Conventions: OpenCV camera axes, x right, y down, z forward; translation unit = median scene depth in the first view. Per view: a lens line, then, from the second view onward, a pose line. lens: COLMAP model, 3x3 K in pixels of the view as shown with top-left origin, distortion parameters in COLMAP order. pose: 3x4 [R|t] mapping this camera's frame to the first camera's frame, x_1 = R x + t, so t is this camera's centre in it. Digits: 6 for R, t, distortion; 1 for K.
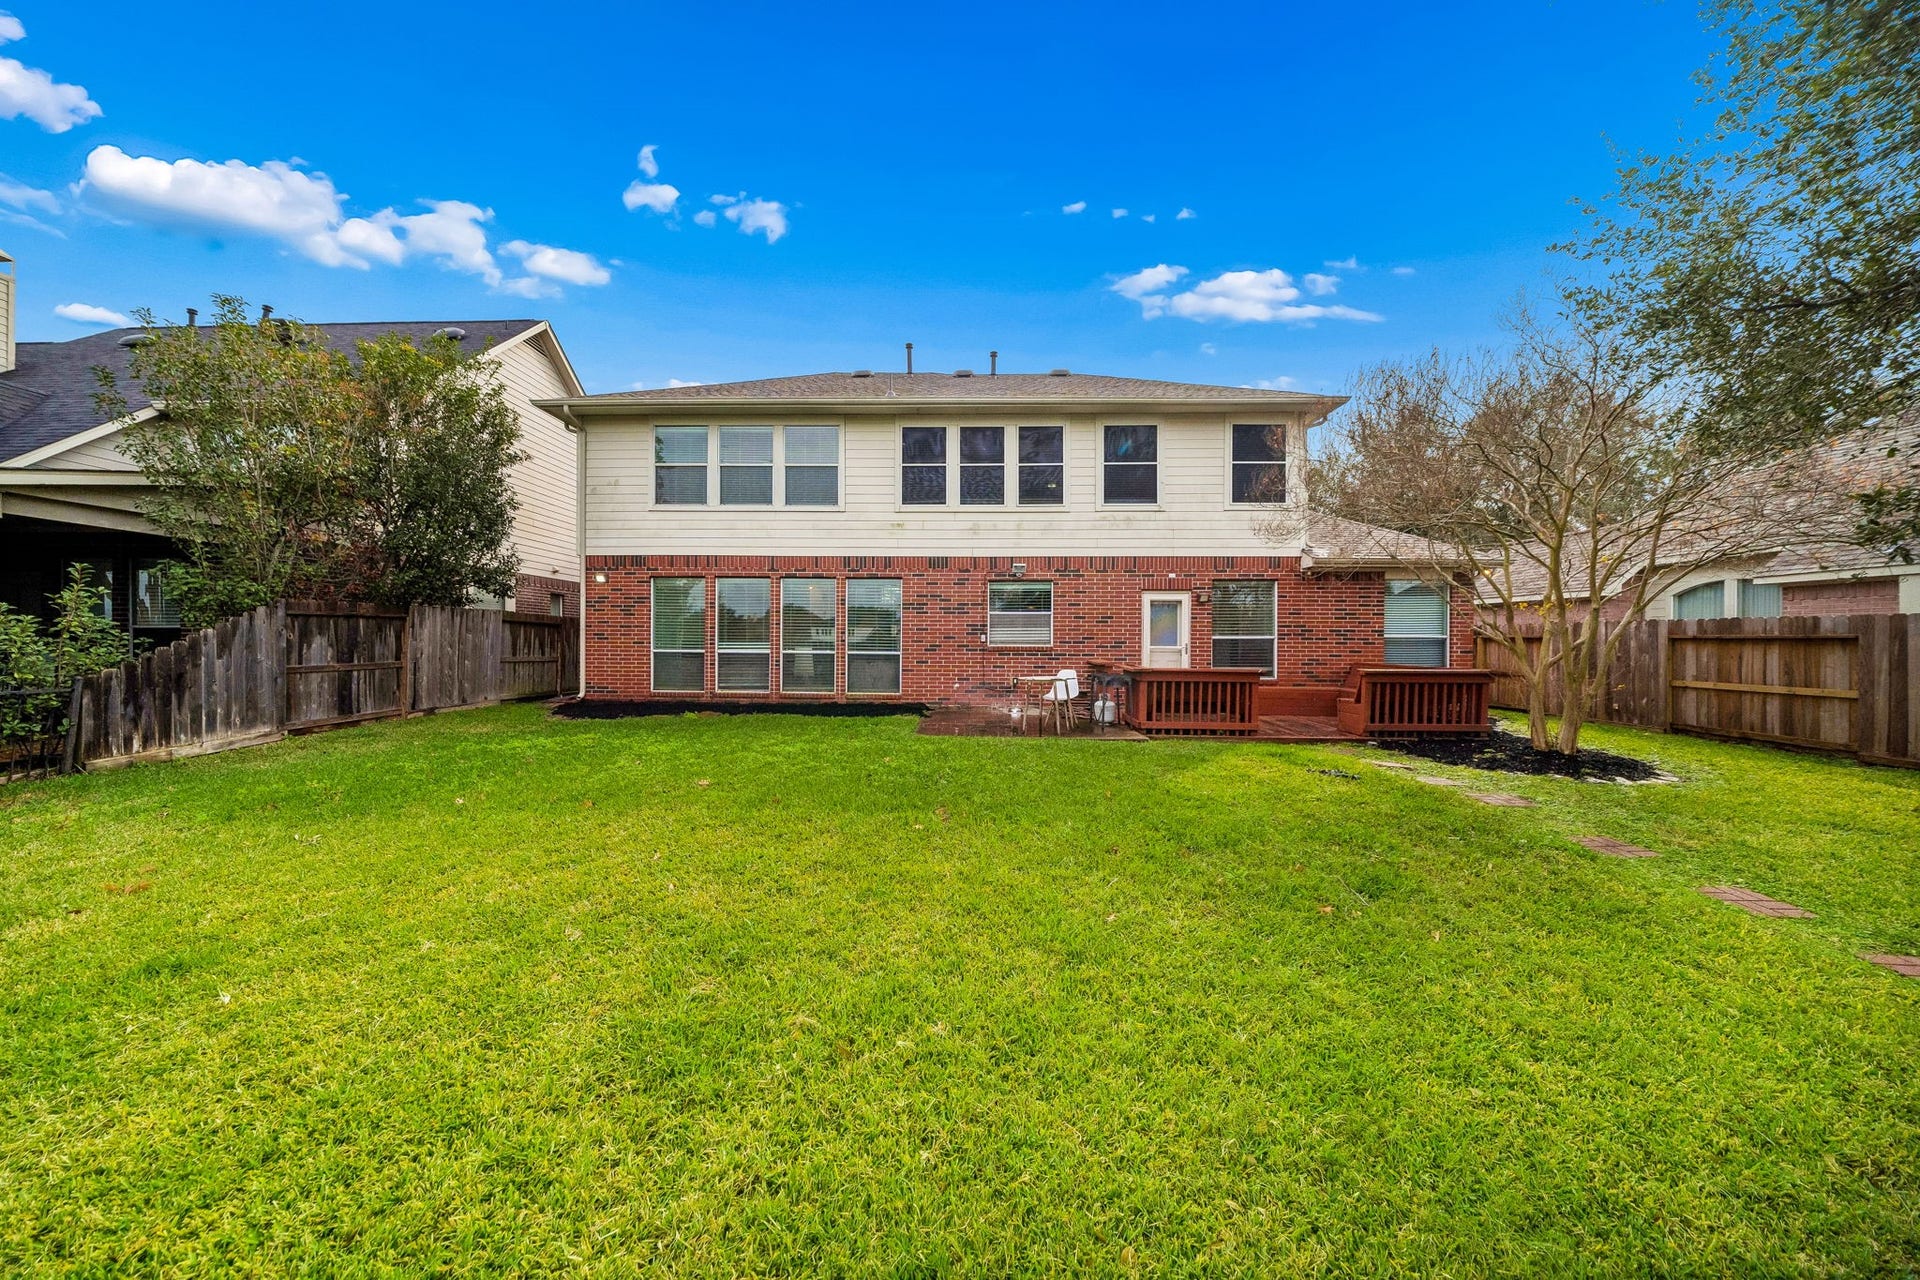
lens RADIAL K [[705.4, 0, 948.7], [0, 705.4, 644.8], [0, 0, 1]] dist [0.001320, -0.000287]
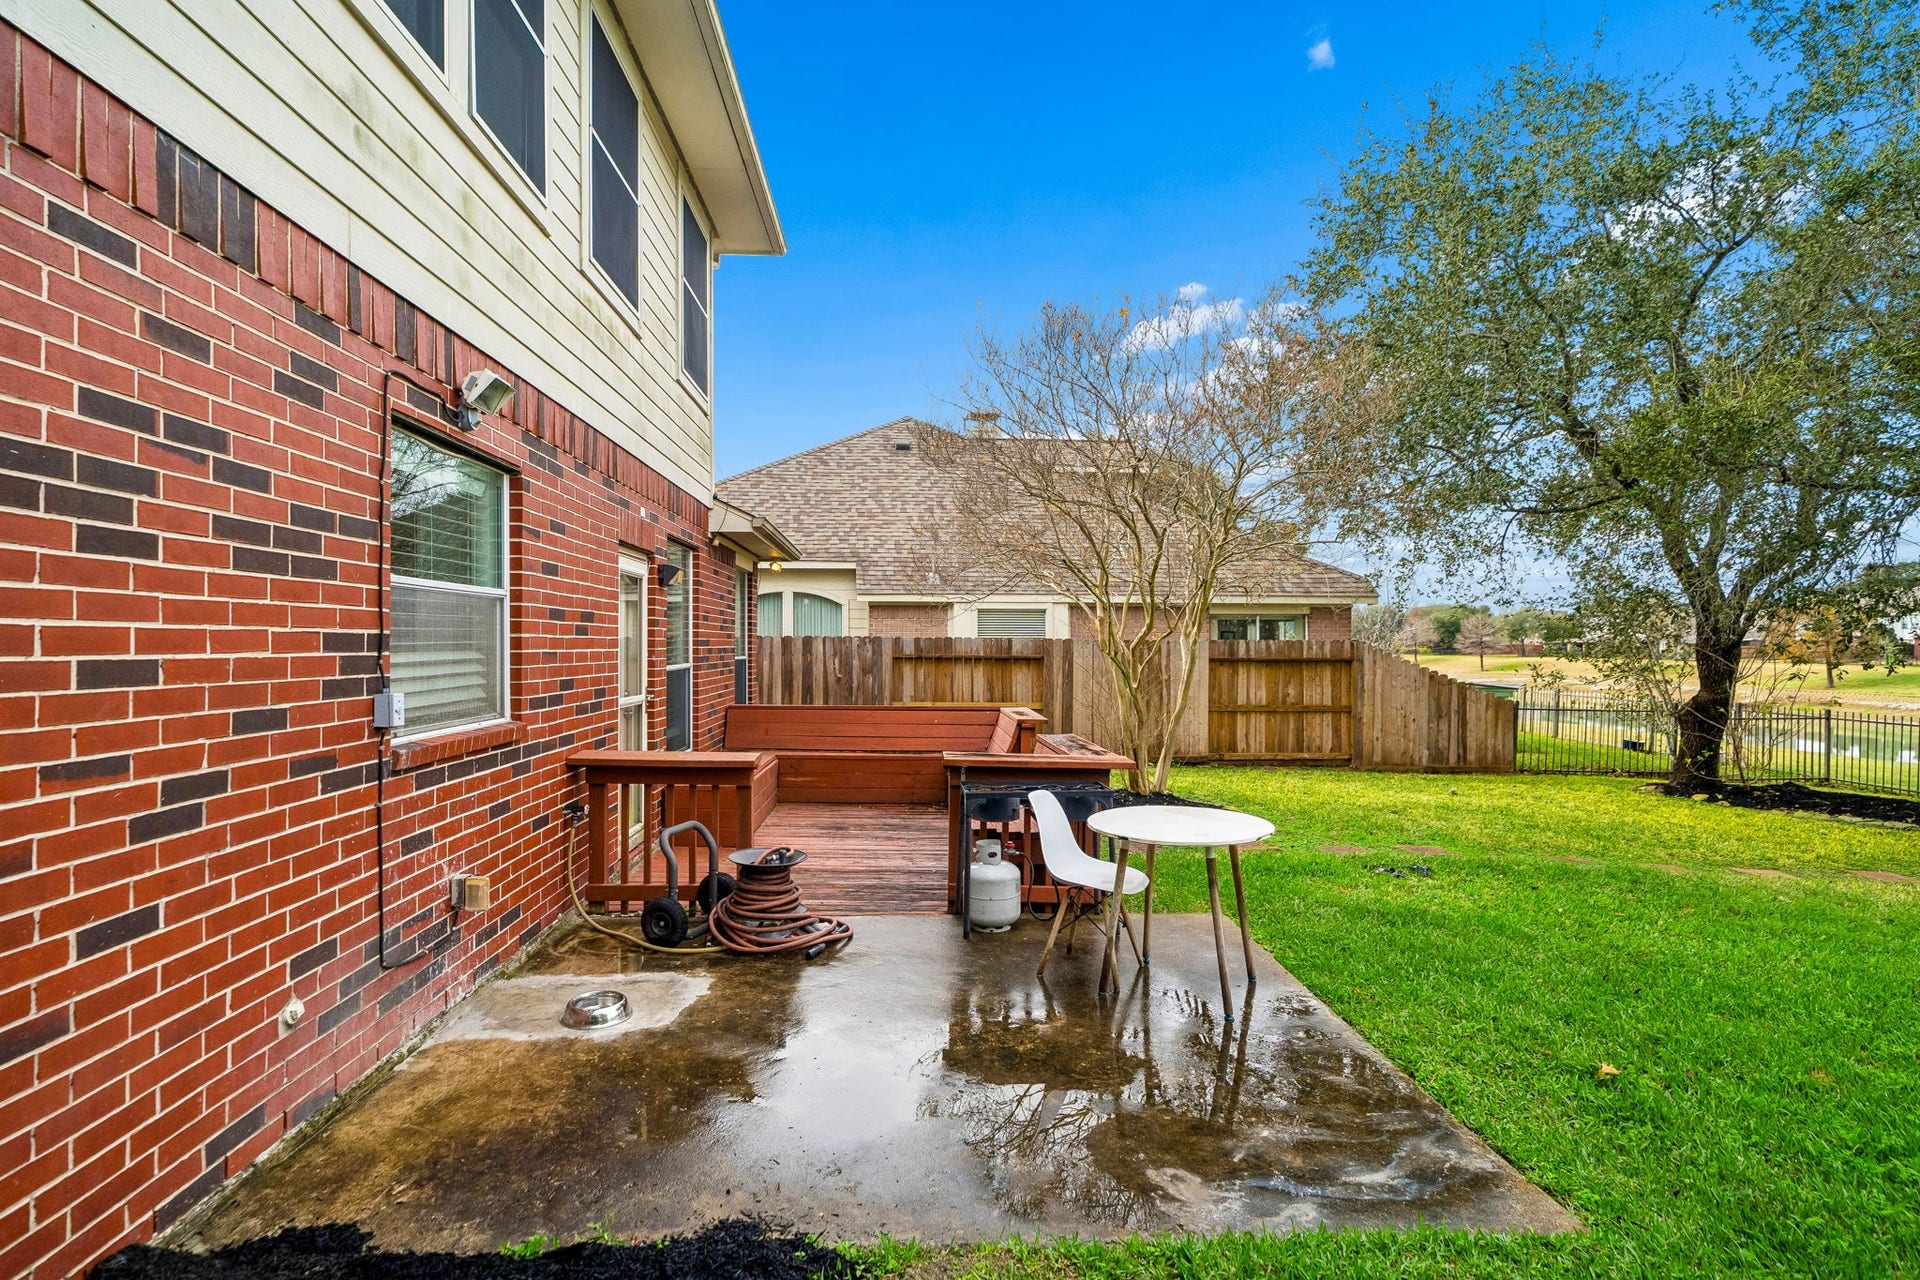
lens RADIAL K [[951.9, 0, 929.6], [0, 951.9, 640.7], [0, 0, 1]] dist [0.000162, -0.000125]
pose [[-0.013712, -0.000770, 0.999906, -0.256901], [-0.001045, 0.999999, 0.000756, -0.033937], [-0.999905, -0.001035, -0.013713, 1.032515]]
